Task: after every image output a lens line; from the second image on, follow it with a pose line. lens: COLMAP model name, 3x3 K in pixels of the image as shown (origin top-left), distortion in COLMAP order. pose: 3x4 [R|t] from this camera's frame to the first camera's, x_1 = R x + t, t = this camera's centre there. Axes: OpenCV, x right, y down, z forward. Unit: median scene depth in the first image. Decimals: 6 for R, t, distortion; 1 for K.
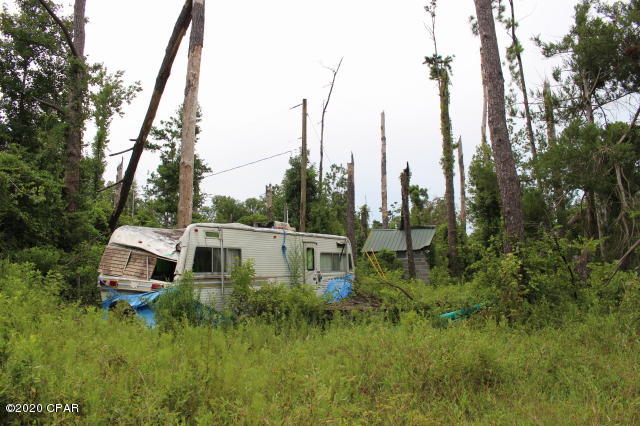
lens RADIAL K [[530.4, 0, 317.6], [0, 530.4, 213.4], [0, 0, 1]] dist [-0.139662, 0.106274]
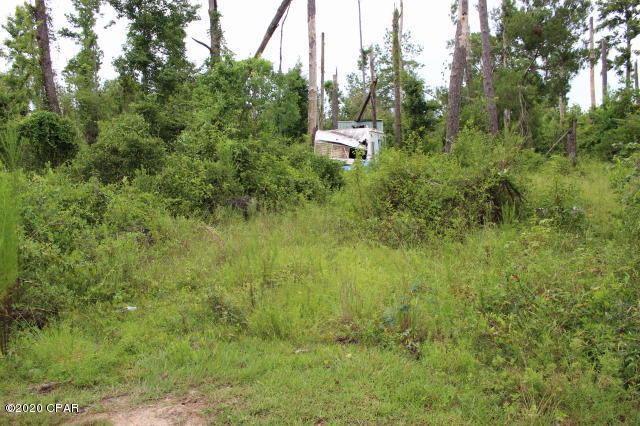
lens RADIAL K [[530.4, 0, 316.3], [0, 530.4, 217.6], [0, 0, 1]] dist [-0.139662, 0.106274]
pose [[0.956127, -0.047414, 0.289090, -0.517392], [-0.021010, 0.973177, 0.229097, -0.058199], [-0.292198, -0.225119, 0.929485, -0.456904]]
